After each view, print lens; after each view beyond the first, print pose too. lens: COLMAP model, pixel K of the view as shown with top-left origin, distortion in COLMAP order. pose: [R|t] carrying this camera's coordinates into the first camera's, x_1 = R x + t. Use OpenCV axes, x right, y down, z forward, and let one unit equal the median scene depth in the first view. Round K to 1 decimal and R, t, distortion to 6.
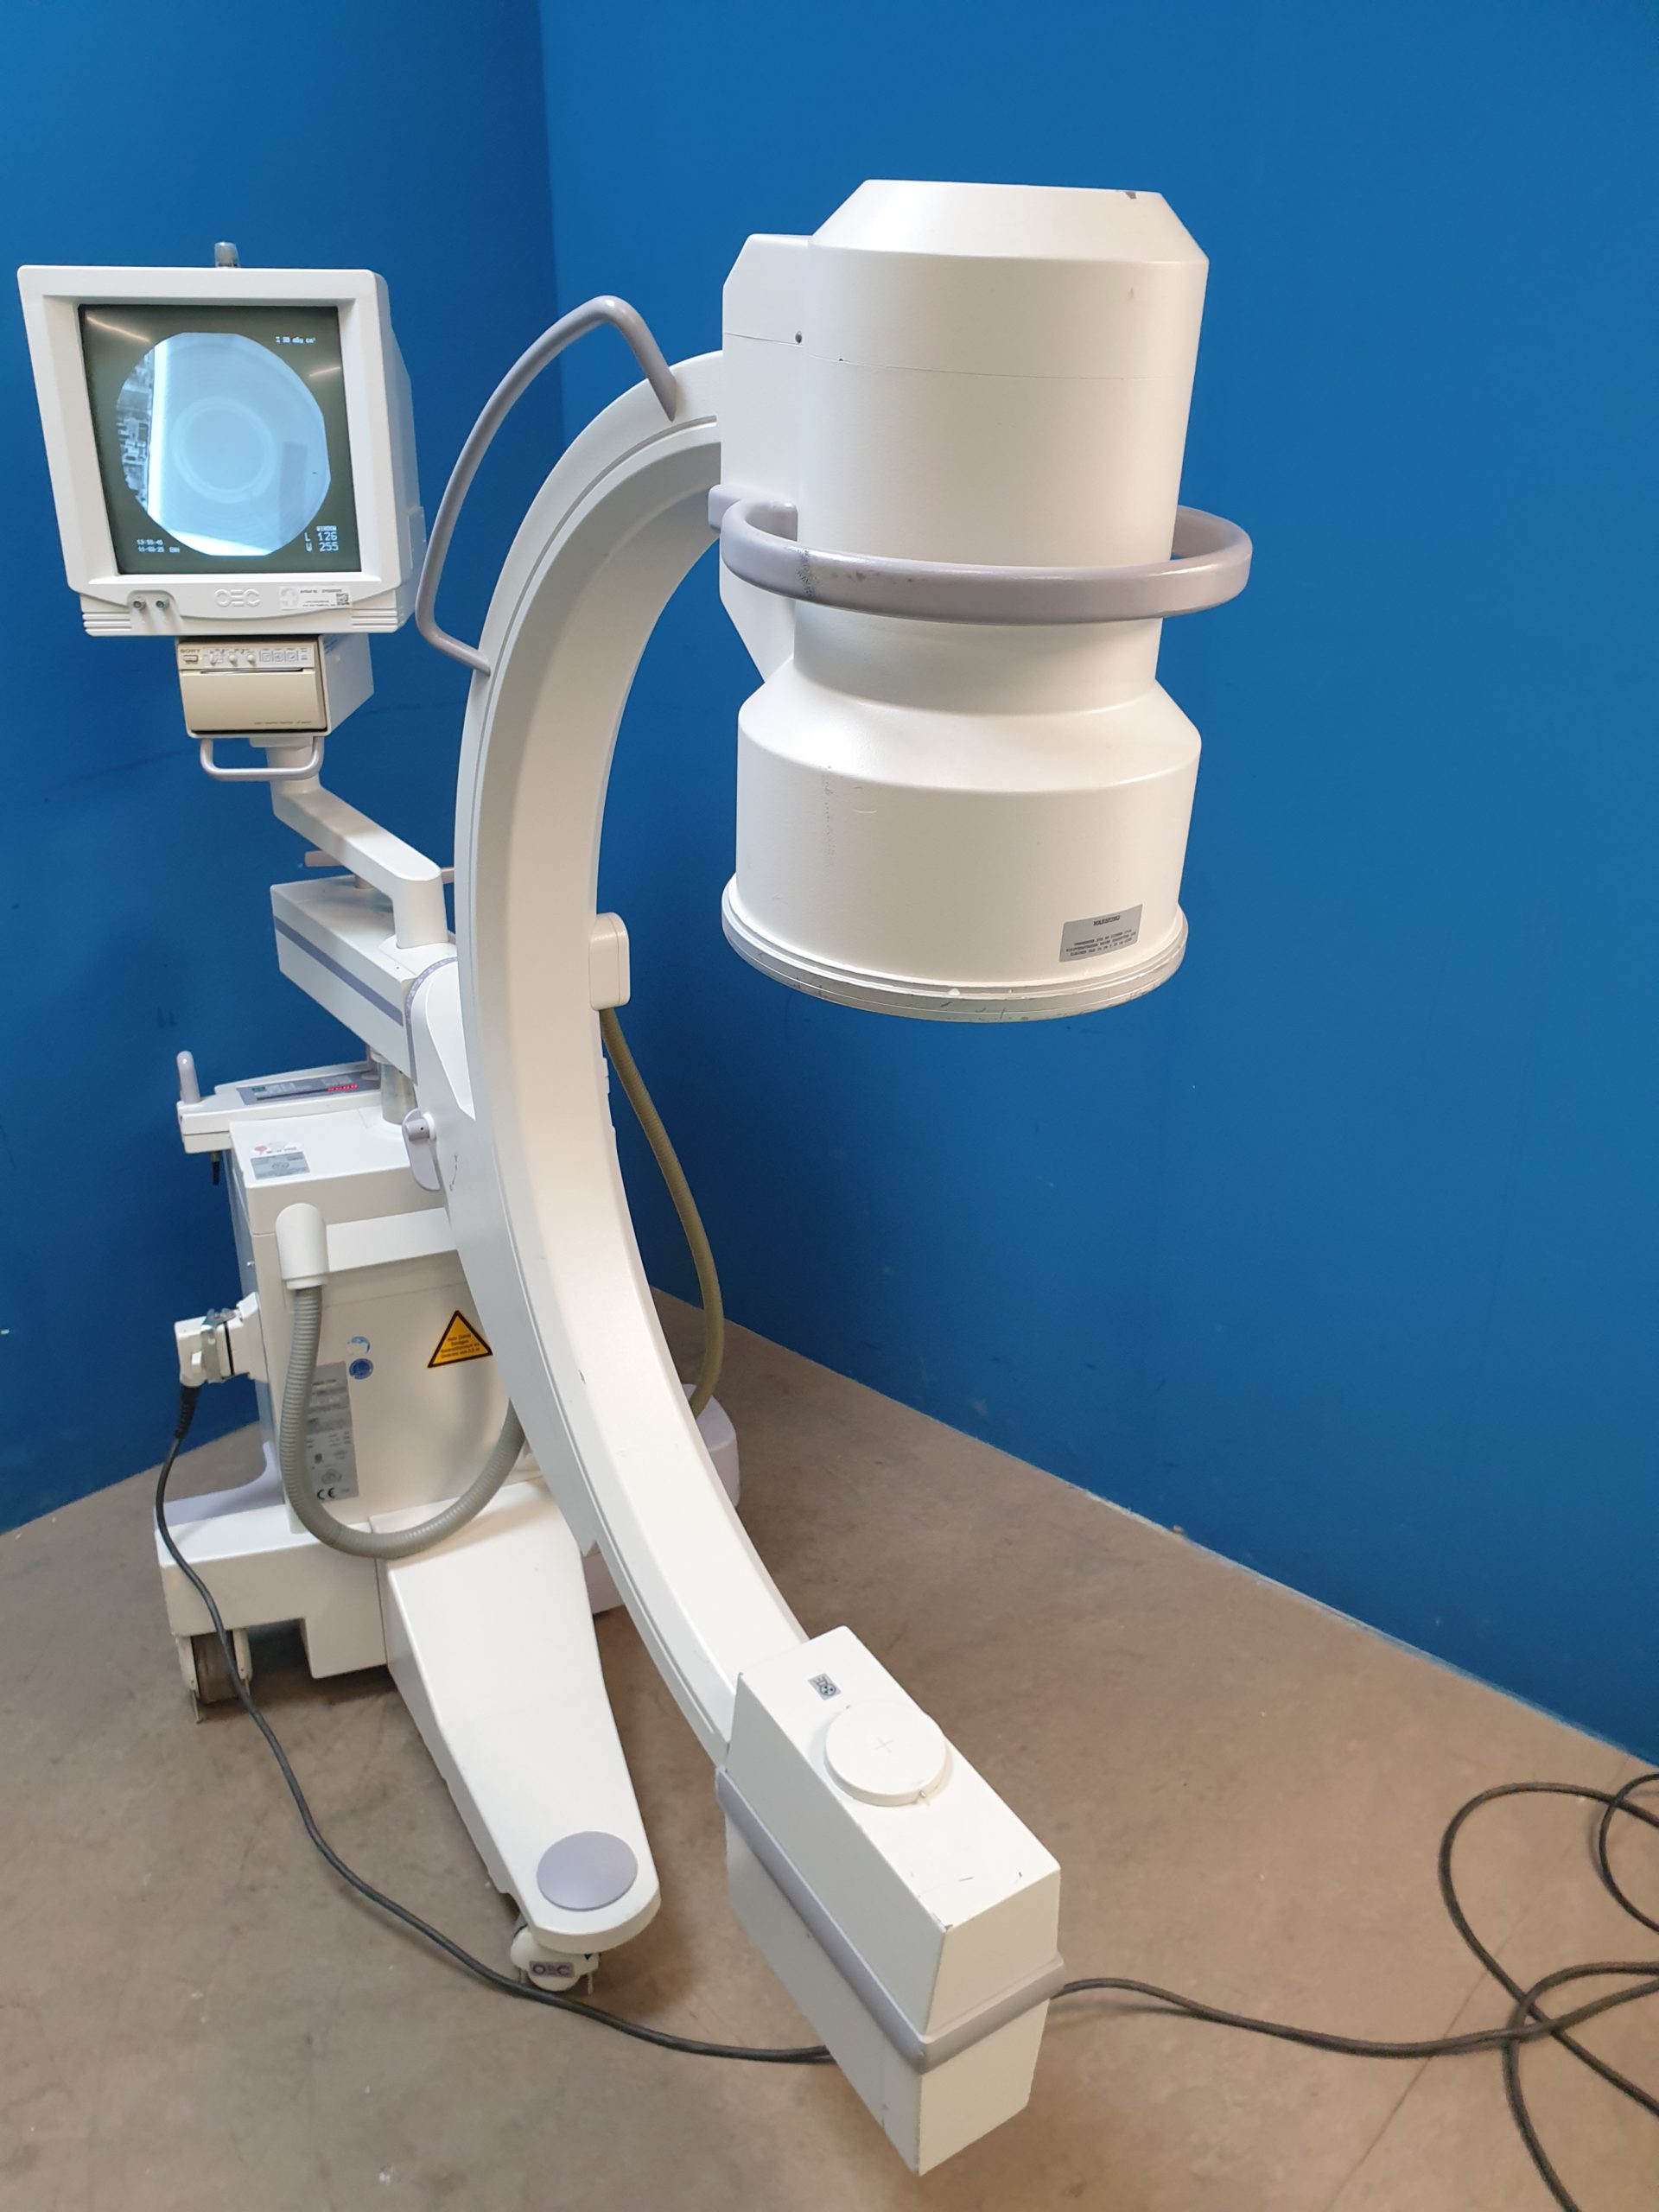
lens RADIAL K [[1734.7, 0, 825.6], [0, 1734.7, 1121.8], [0, 0, 1]] dist [-0.011559, 0.030910]
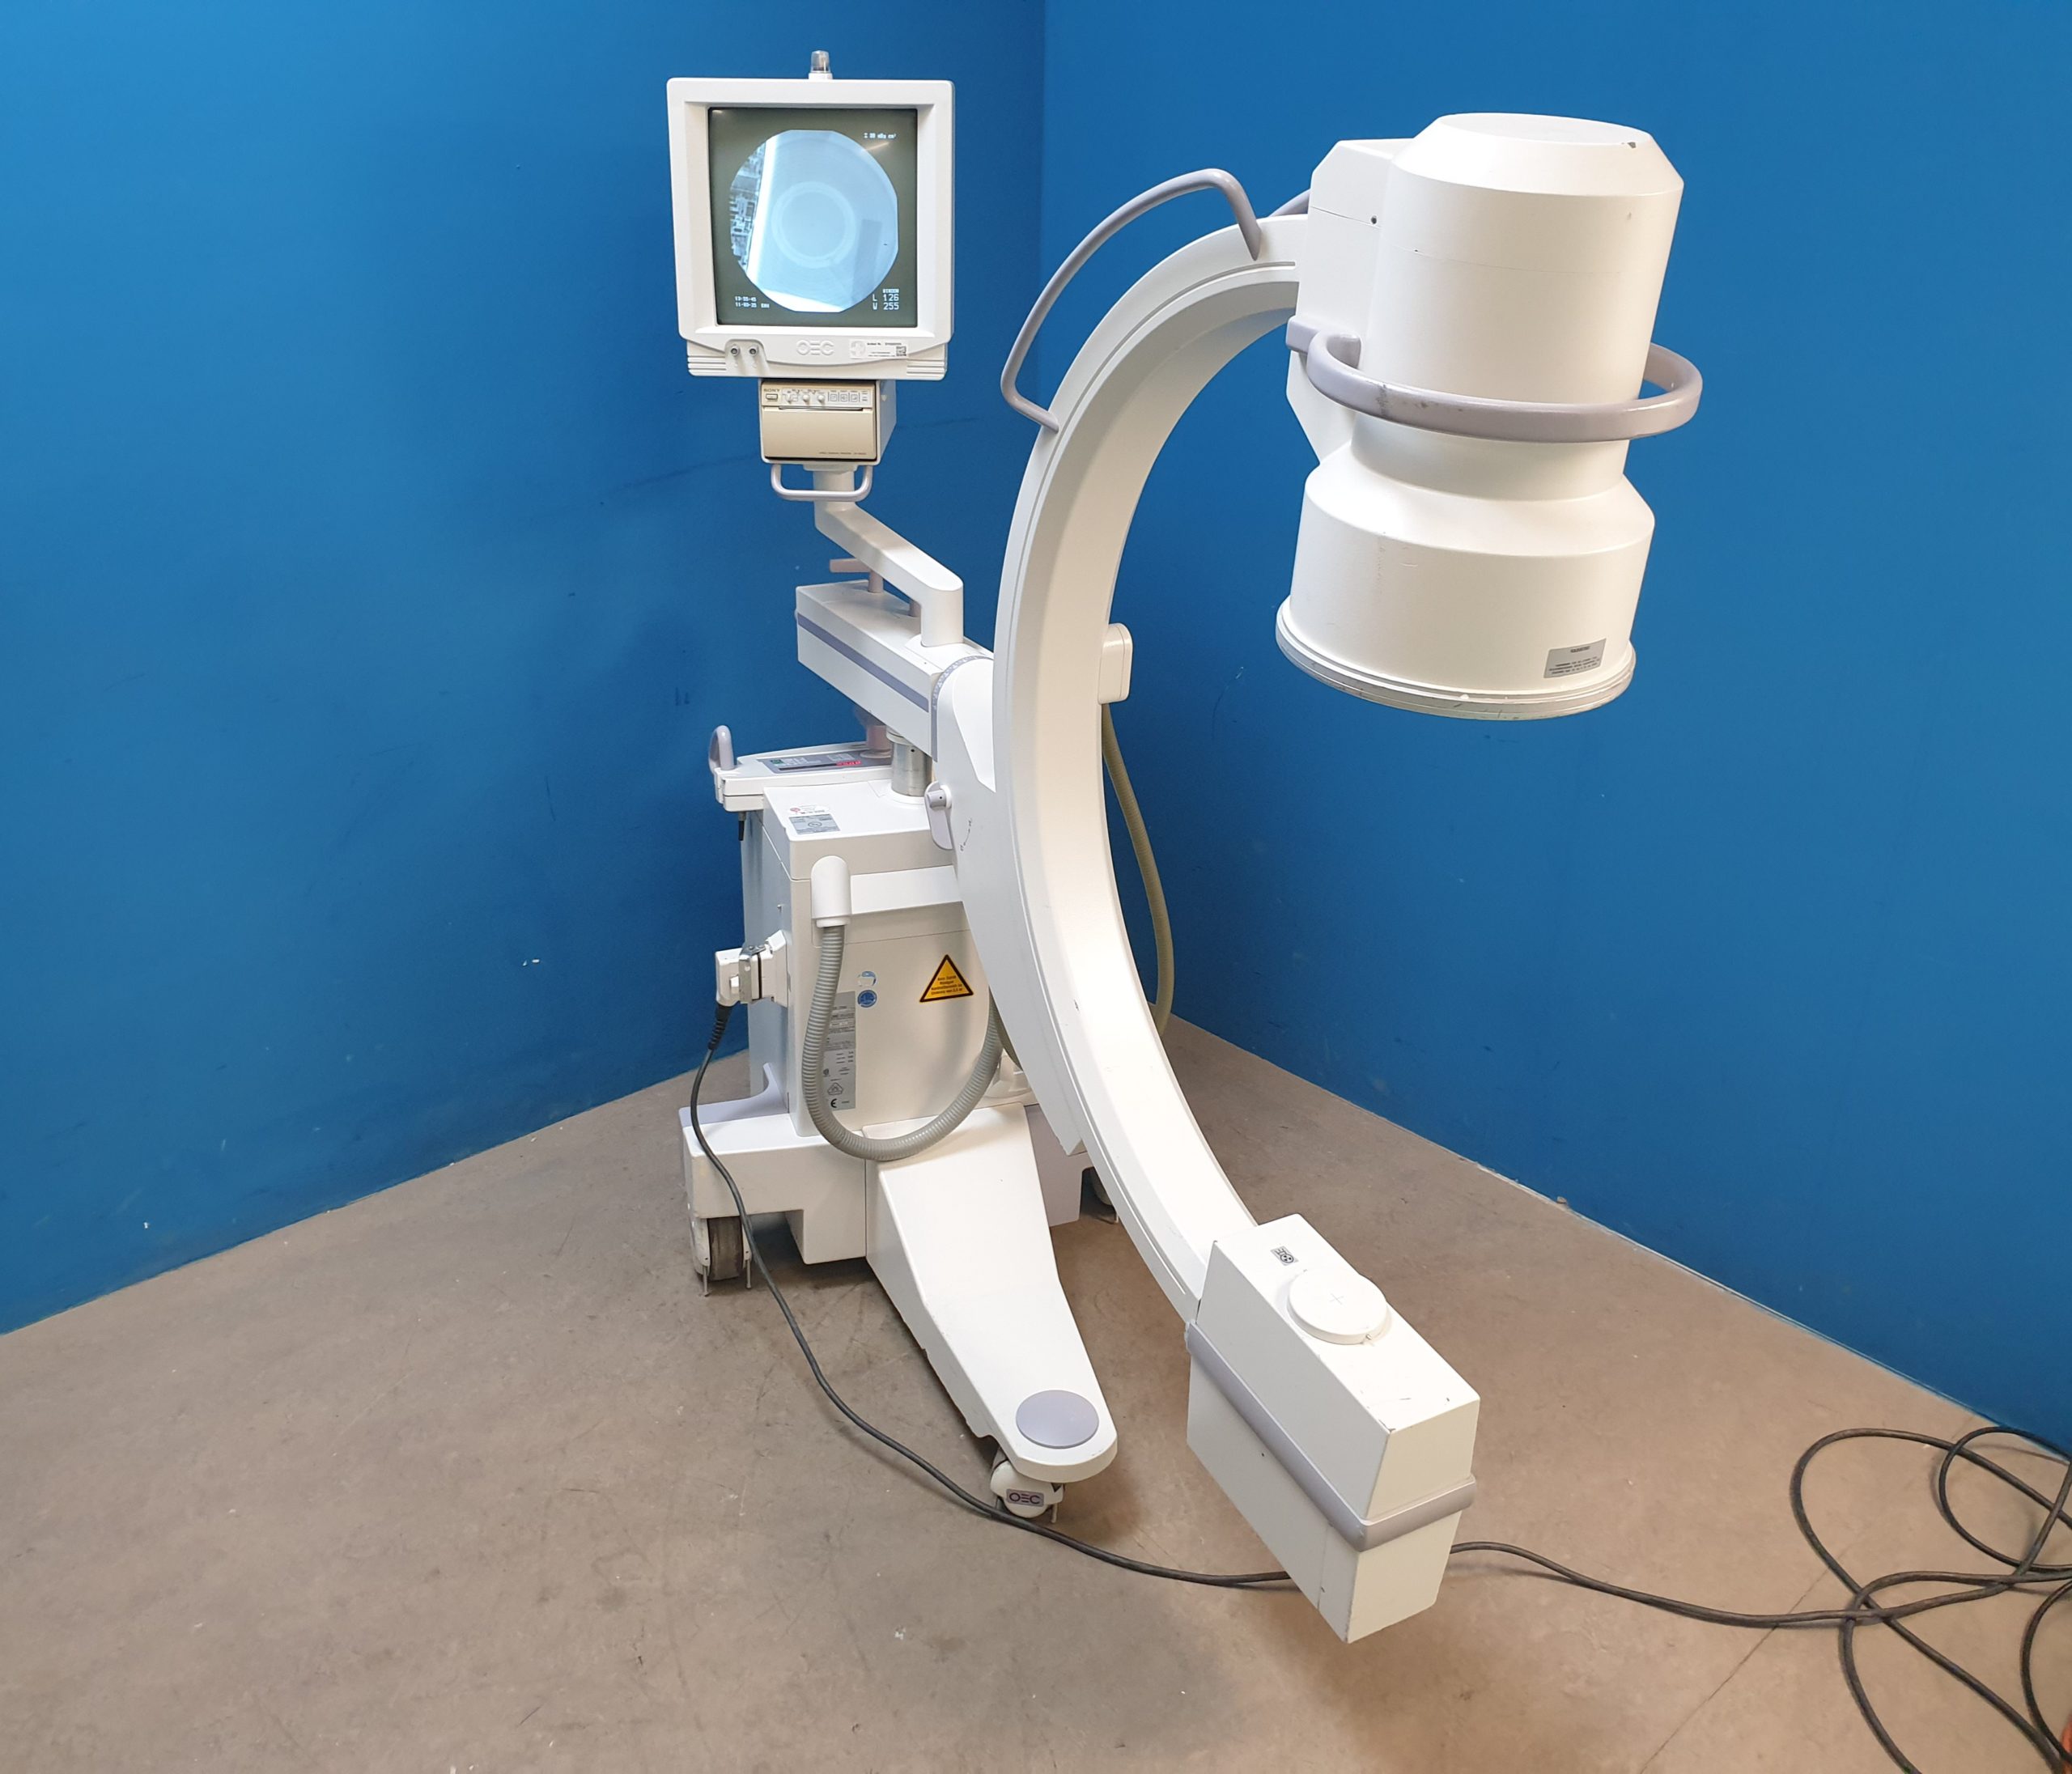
lens RADIAL K [[1848.6, 0, 995.2], [0, 1848.6, 866.5], [0, 0, 1]] dist [0.007751, -0.000582]
pose [[0.995105, 0.048711, -0.085980, -0.087984], [-0.047260, 0.998705, 0.018840, 0.026805], [0.086786, -0.014685, 0.996119, -0.271028]]
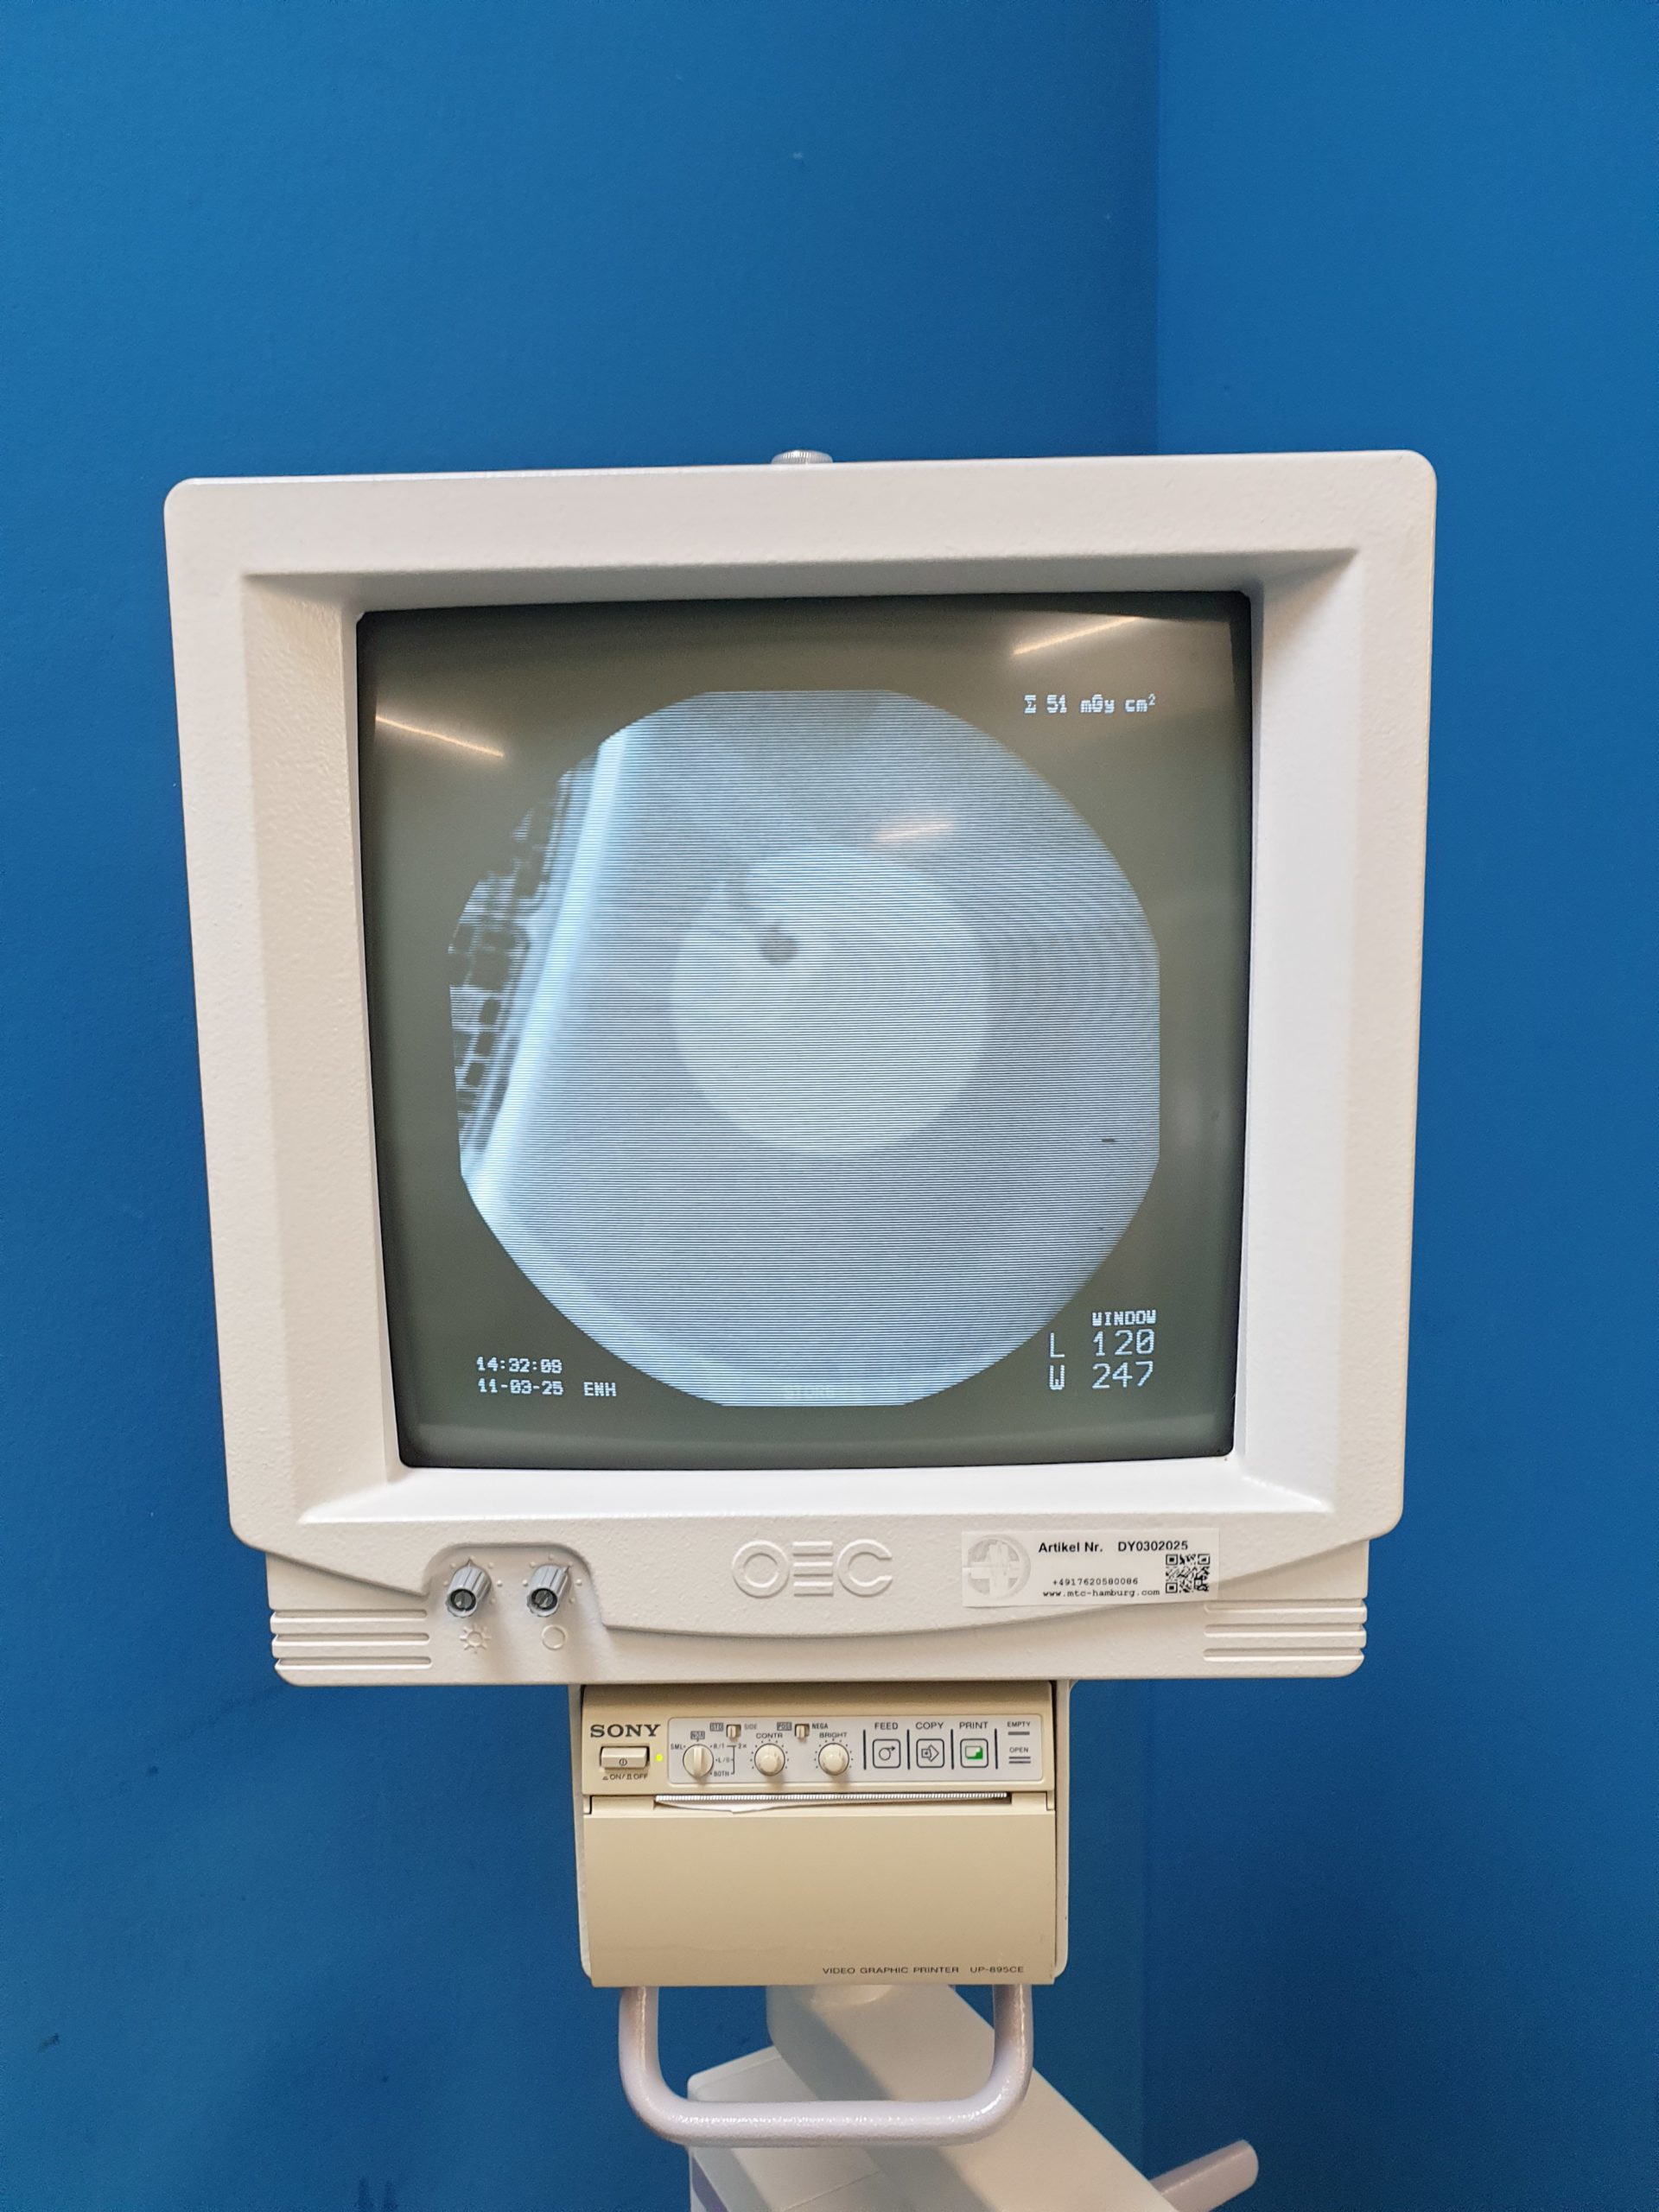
lens RADIAL K [[1663.0, 0, 825.6], [0, 1663.0, 1104.0], [0, 0, 1]] dist [0.027163, -0.012975]
pose [[0.996713, -0.006481, -0.080749, -0.316150], [-0.013579, 0.969323, -0.245416, -0.309671], [0.079862, 0.245705, 0.966049, 0.724485]]
